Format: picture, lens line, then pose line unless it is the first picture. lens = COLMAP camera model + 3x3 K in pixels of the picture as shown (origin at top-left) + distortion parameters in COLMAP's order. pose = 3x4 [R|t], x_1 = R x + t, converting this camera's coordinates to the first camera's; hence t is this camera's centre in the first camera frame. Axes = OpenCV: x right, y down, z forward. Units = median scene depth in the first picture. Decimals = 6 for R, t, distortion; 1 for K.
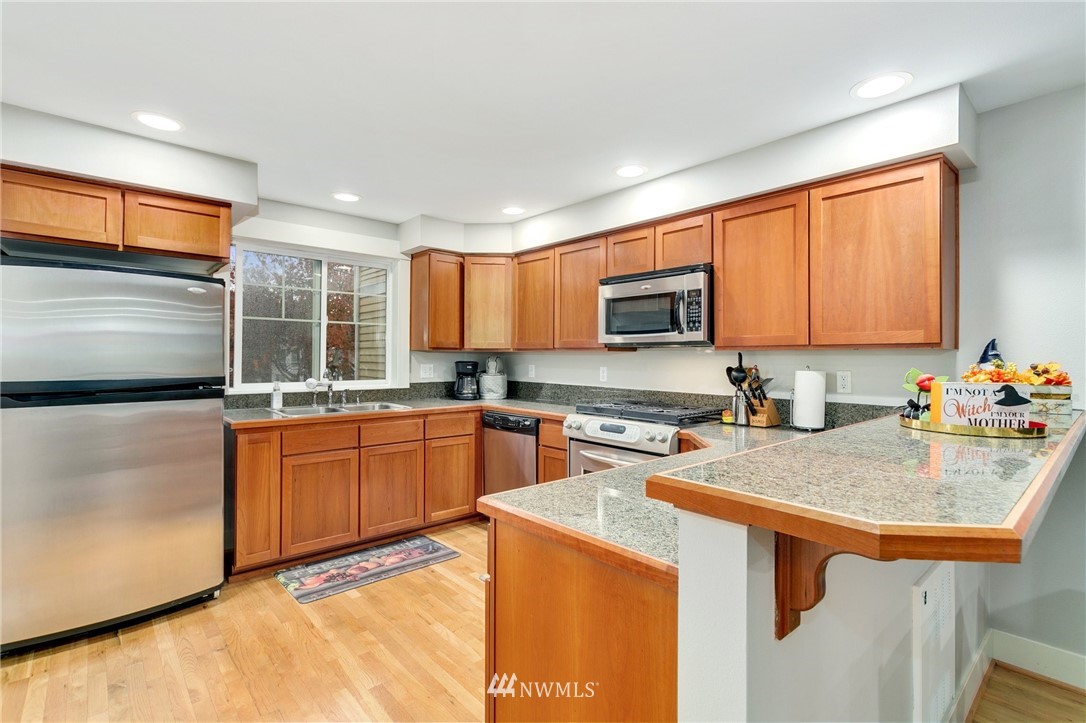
lens RADIAL K [[519.1, 0, 546.0], [0, 519.1, 355.5], [0, 0, 1]] dist [-0.006102, 0.004414]
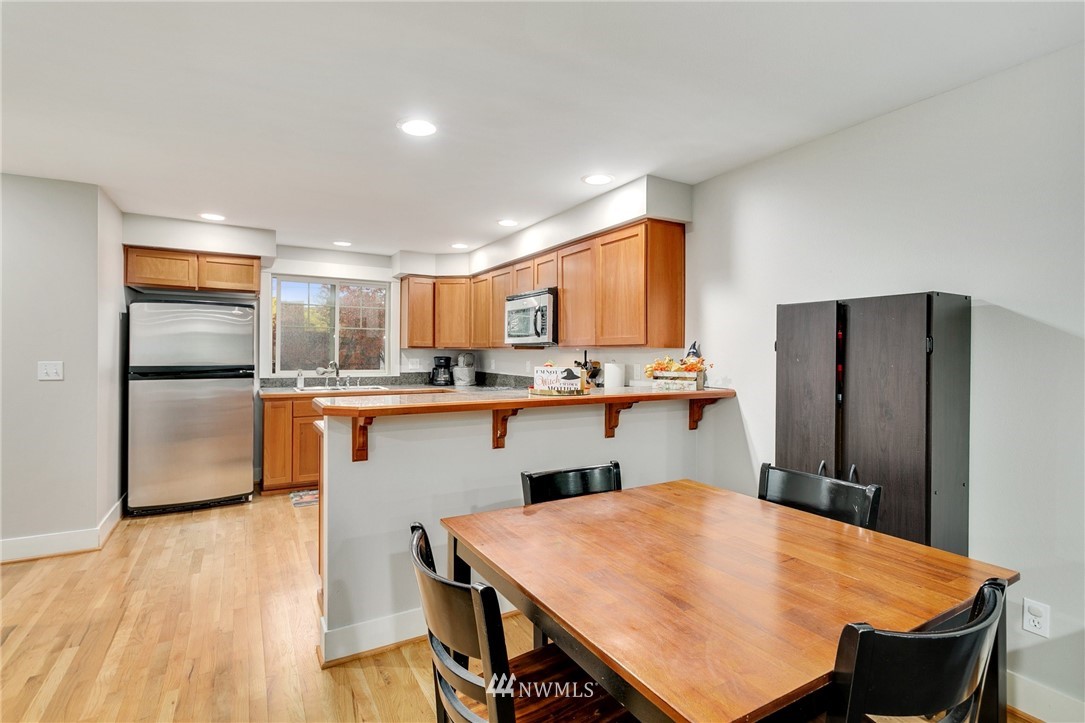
lens RADIAL K [[518.6, 0, 543.1], [0, 518.6, 356.7], [0, 0, 1]] dist [-0.006102, 0.004414]
pose [[0.980128, 0.002713, -0.198347, 0.542987], [-0.001208, 0.999970, 0.007707, 0.000679], [0.198362, -0.007314, 0.980102, -0.379086]]
